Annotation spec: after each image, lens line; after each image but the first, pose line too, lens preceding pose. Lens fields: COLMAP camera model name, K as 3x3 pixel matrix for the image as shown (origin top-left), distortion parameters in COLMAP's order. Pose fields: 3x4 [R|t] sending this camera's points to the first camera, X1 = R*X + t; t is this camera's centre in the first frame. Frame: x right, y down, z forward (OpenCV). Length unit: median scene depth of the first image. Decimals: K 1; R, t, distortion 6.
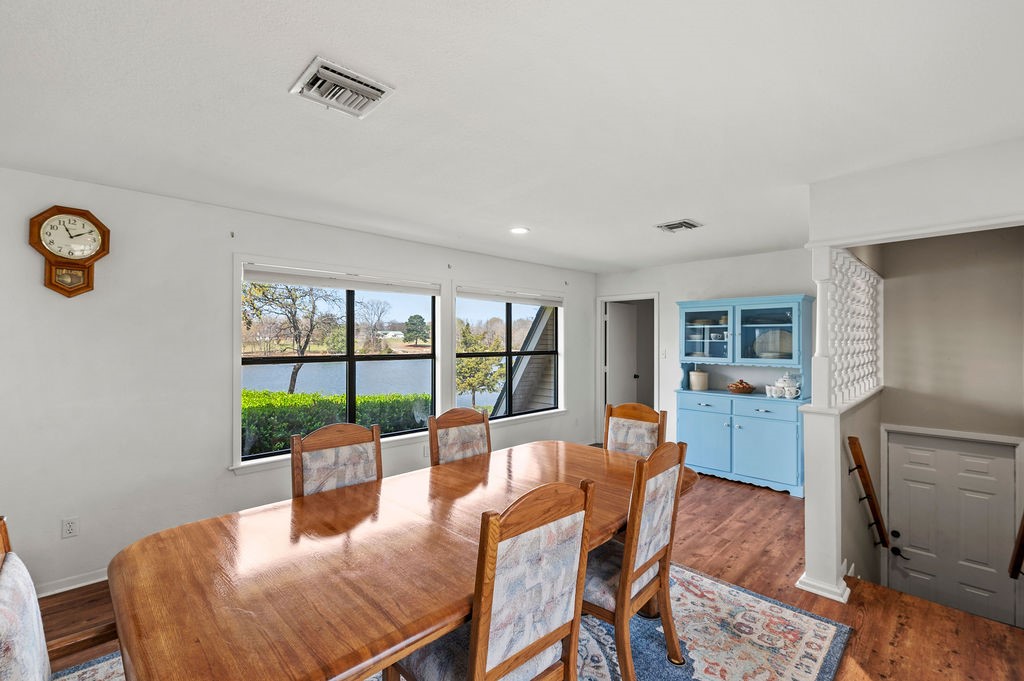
lens RADIAL K [[413.5, 0, 512.7], [0, 413.5, 337.3], [0, 0, 1]] dist [-0.007145, -0.000304]
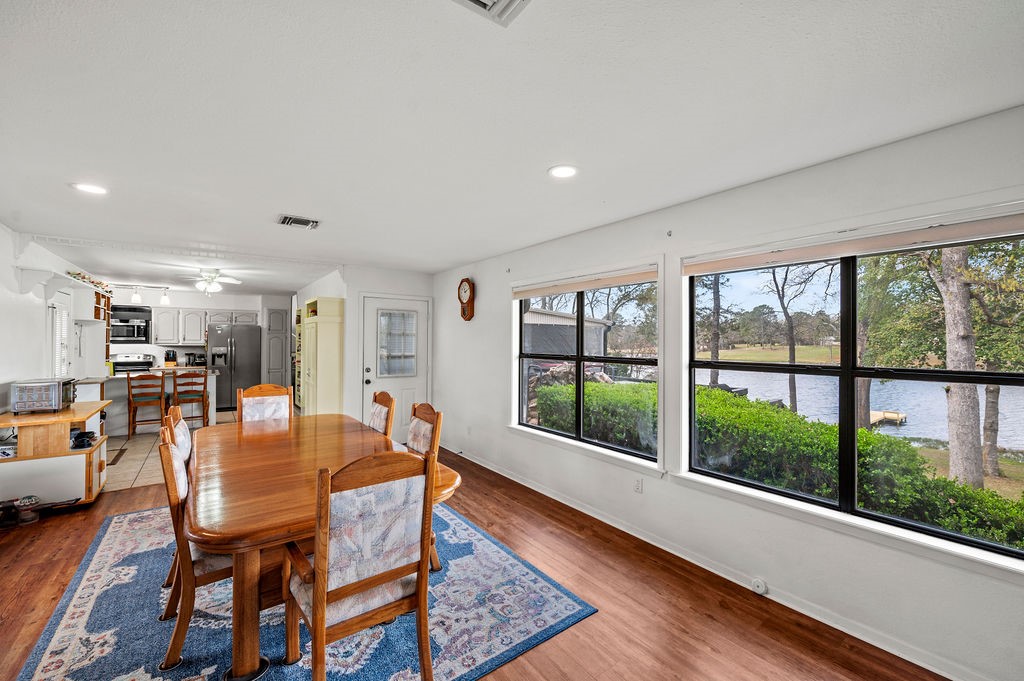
lens RADIAL K [[413.5, 0, 515.6], [0, 413.5, 343.6], [0, 0, 1]] dist [-0.007145, -0.000304]
pose [[-0.081233, -0.009840, -0.996647, 0.561625], [-0.003443, 0.999948, -0.009592, 0.020118], [0.996689, 0.002652, -0.081263, 0.807925]]
